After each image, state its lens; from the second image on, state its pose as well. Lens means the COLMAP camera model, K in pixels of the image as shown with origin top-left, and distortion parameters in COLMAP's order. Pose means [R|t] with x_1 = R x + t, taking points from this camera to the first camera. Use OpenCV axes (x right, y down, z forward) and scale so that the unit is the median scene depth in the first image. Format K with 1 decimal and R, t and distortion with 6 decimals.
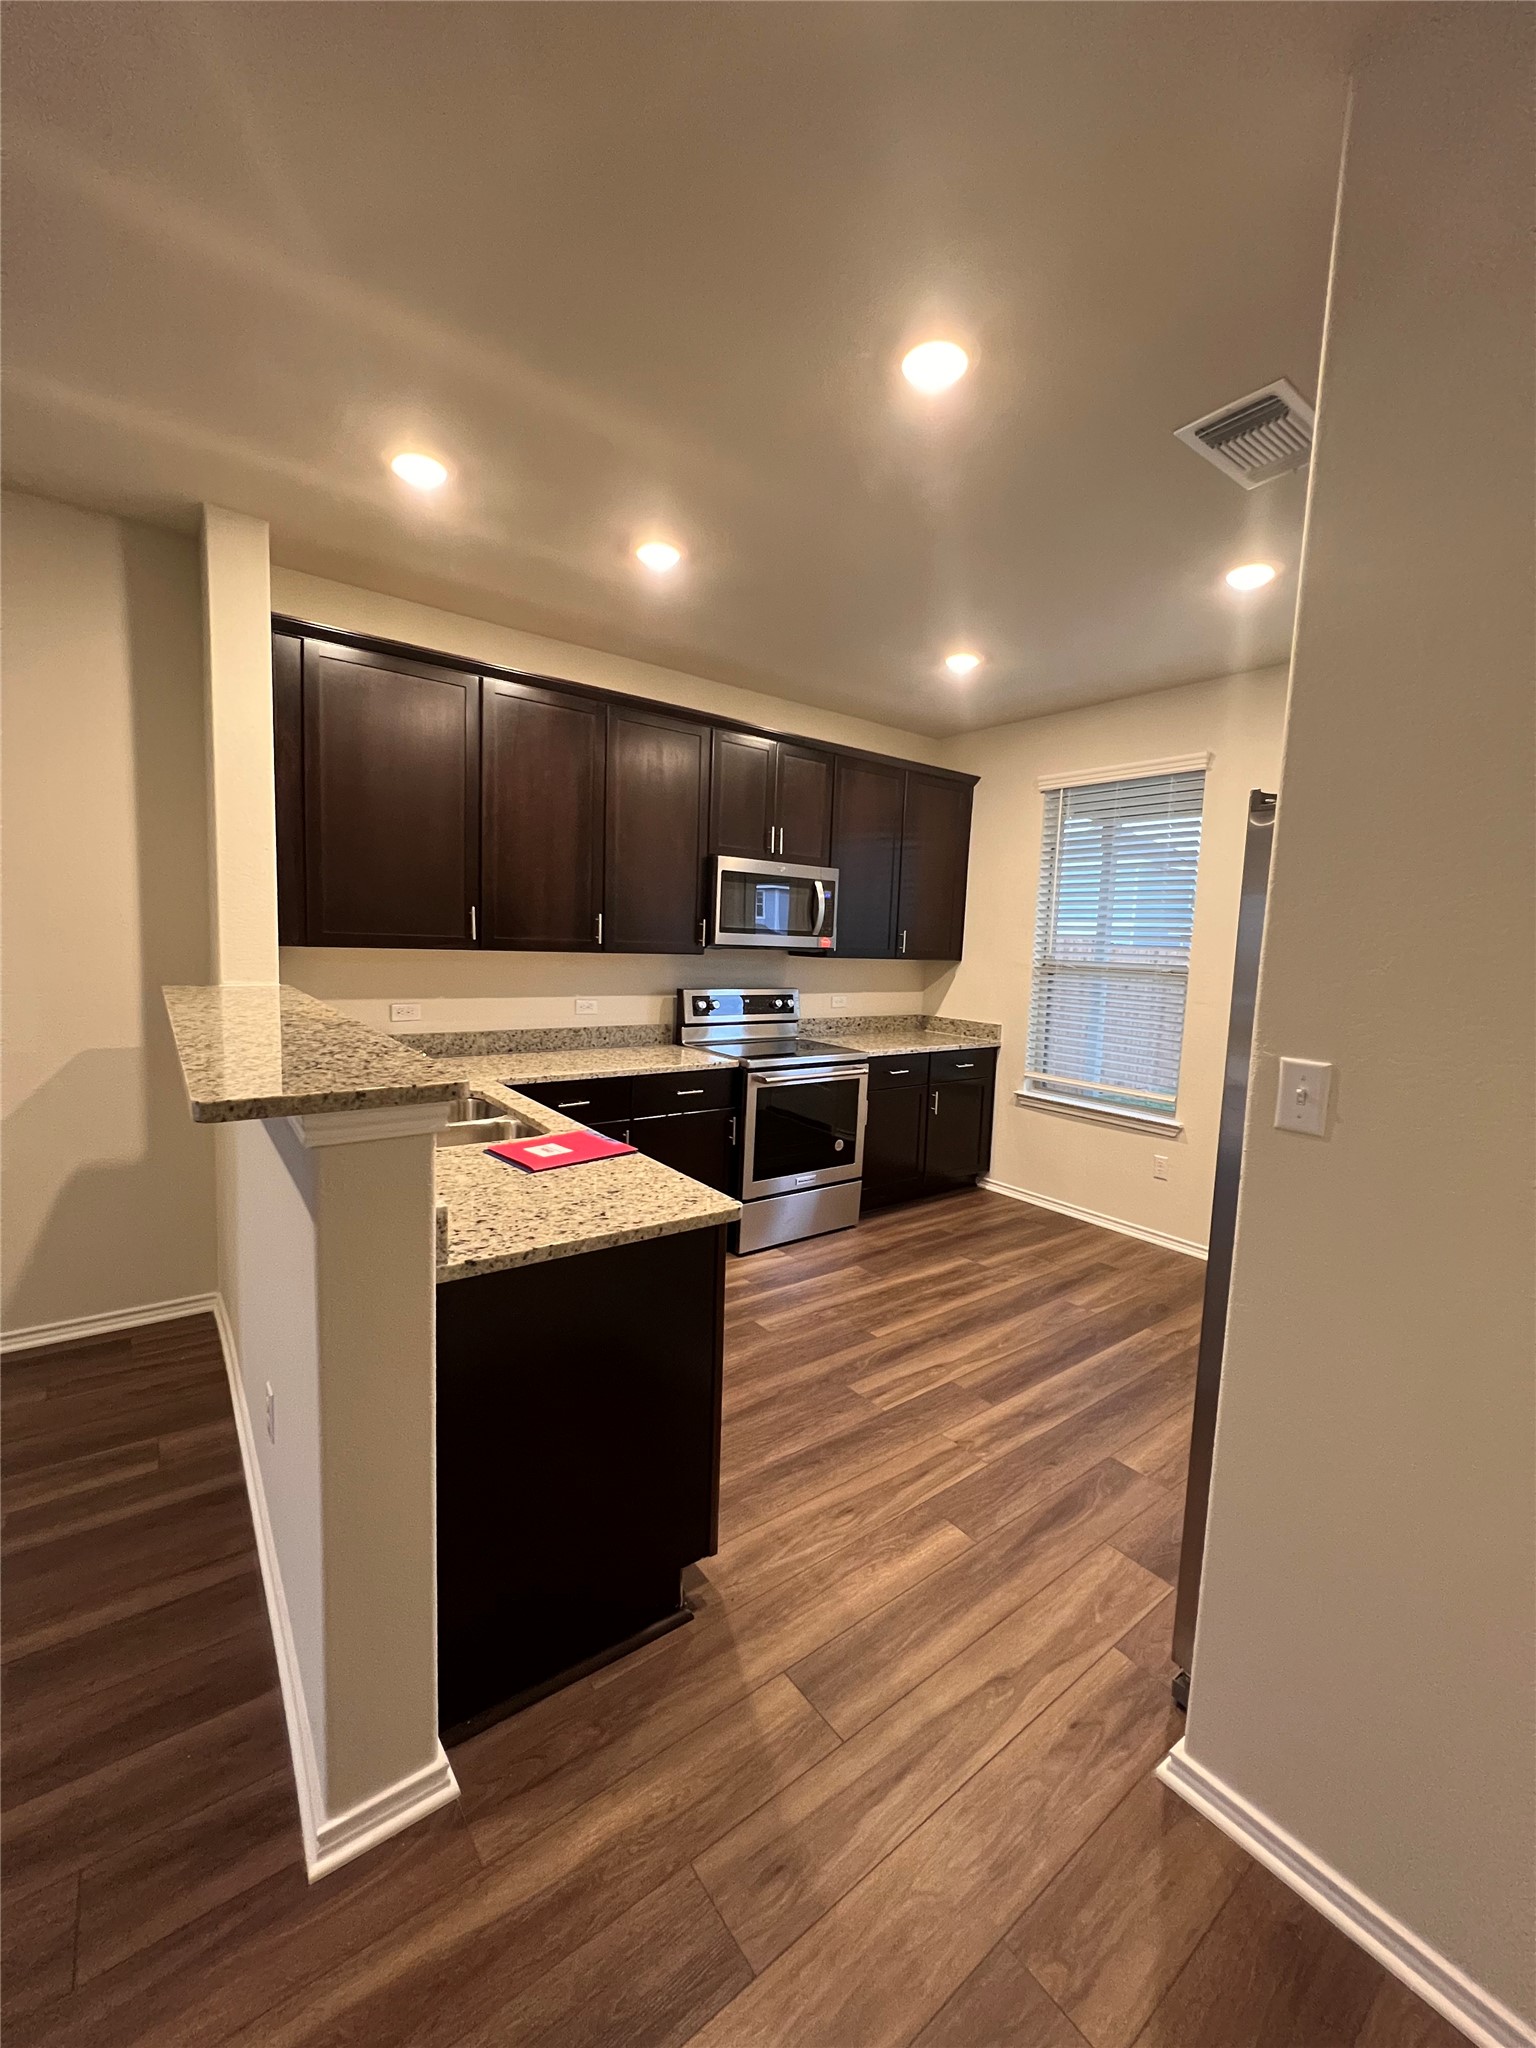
lens RADIAL K [[818.3, 0, 768.0], [0, 818.3, 1020.1], [0, 0, 1]] dist [-0.001870, -0.000134]
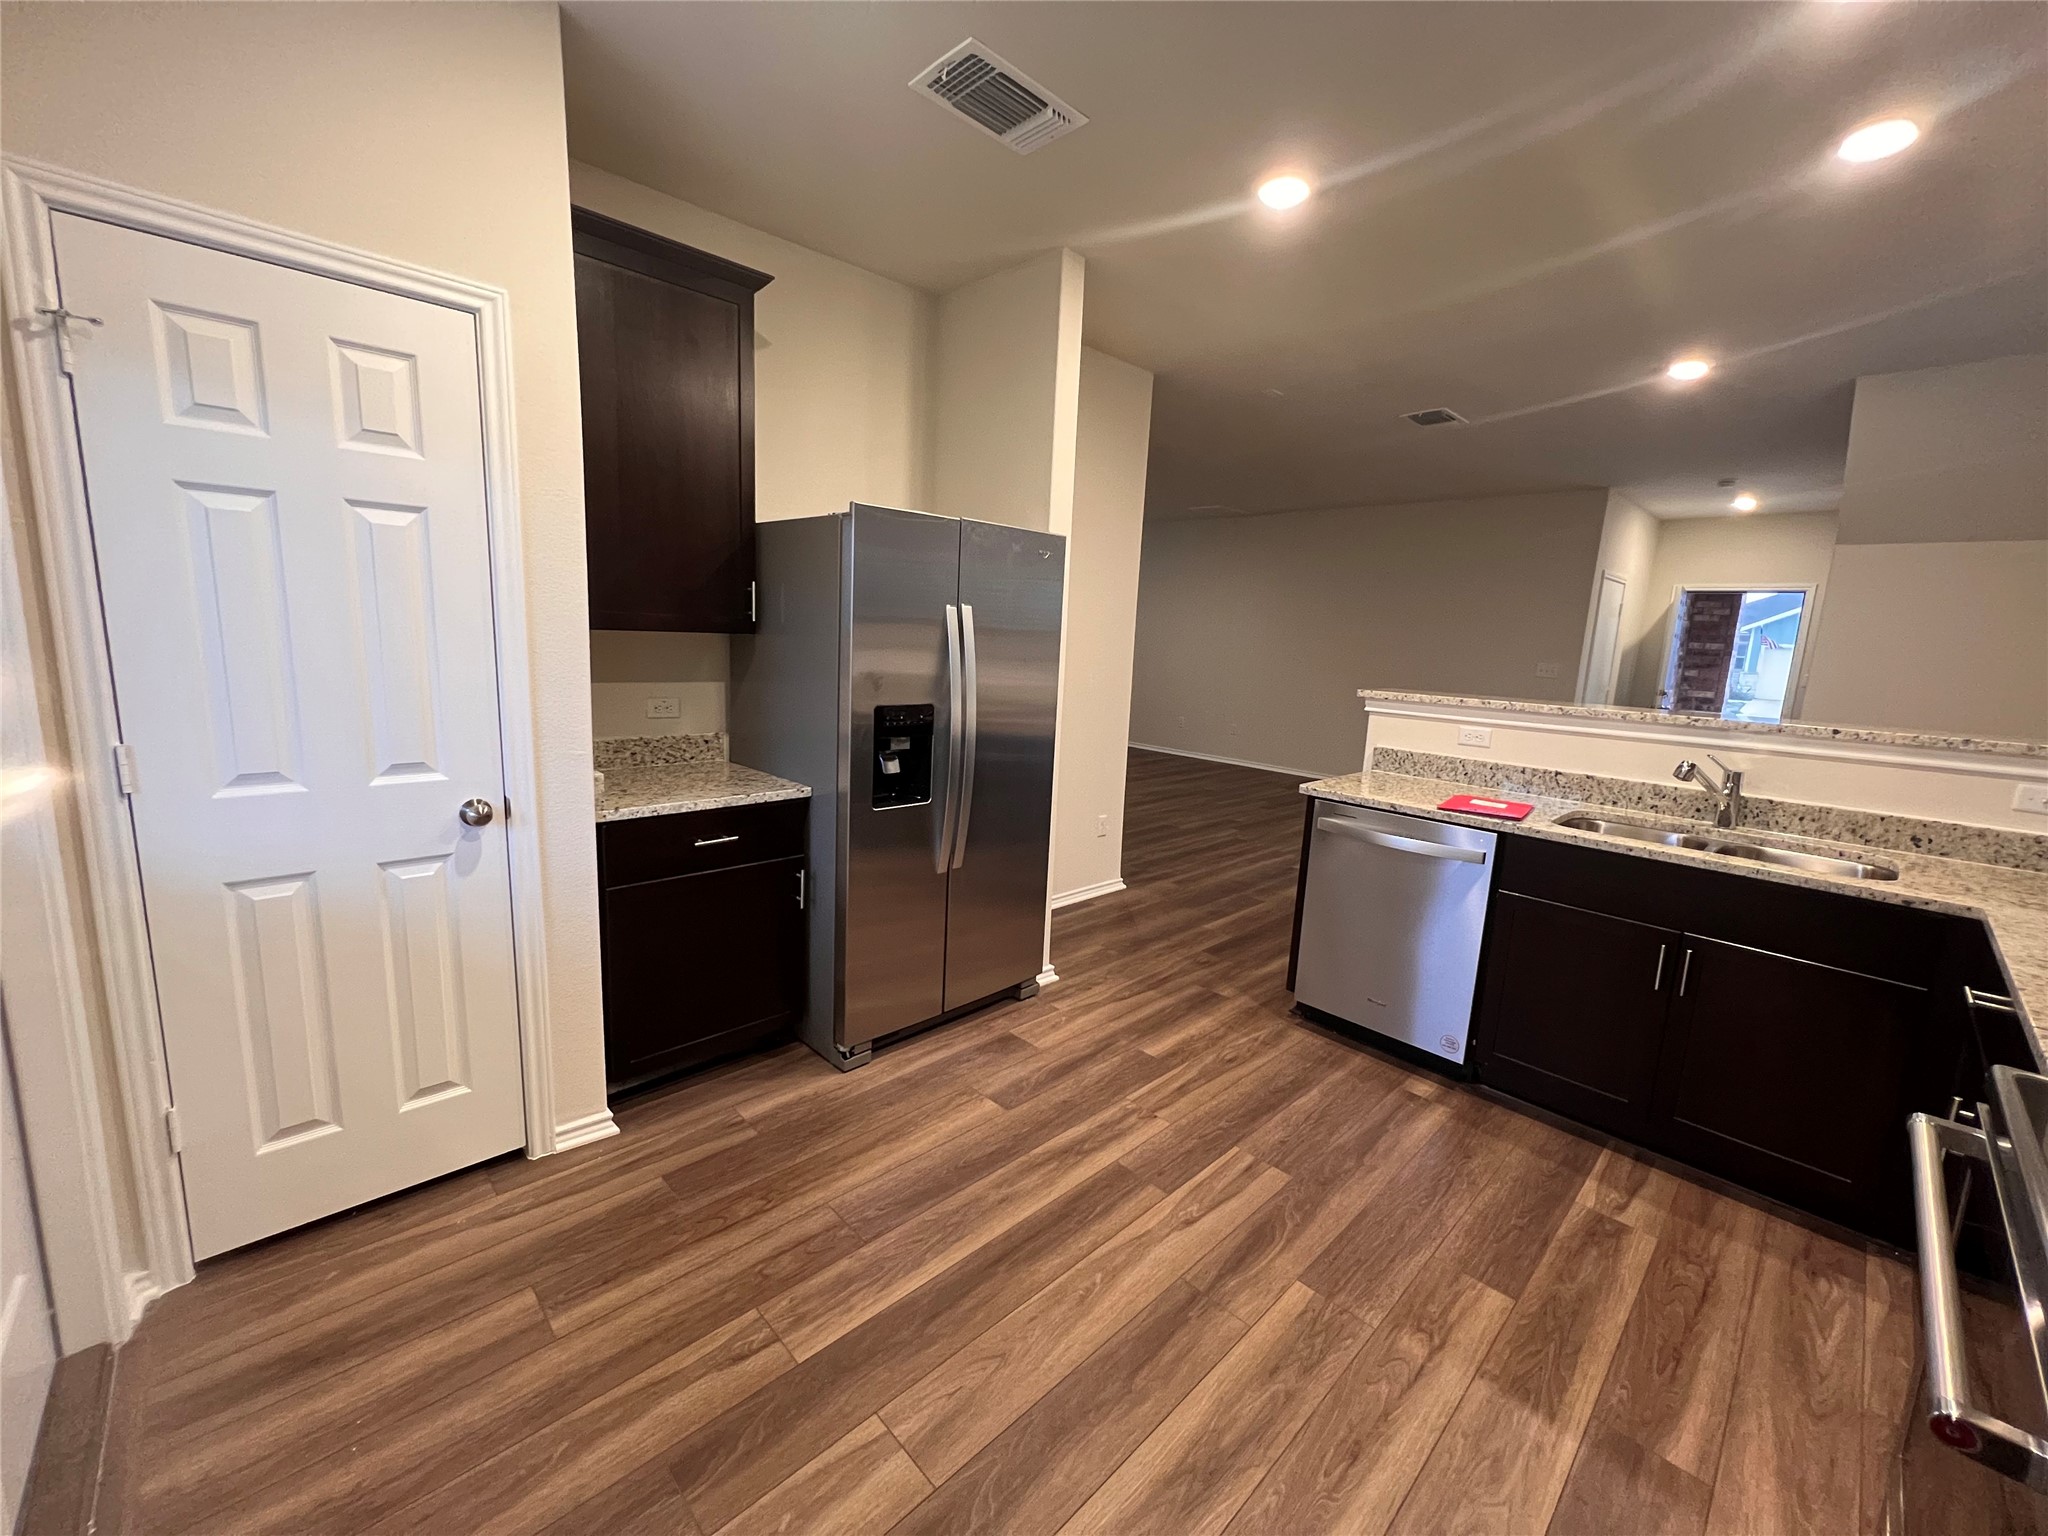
lens RADIAL K [[818.3, 0, 1021.5], [0, 818.3, 763.3], [0, 0, 1]] dist [-0.001870, -0.000134]
pose [[-0.989864, -0.061679, -0.127926, 0.541148], [-0.093252, 0.961660, 0.257903, -0.143075], [0.107114, 0.267218, -0.957664, 1.806163]]
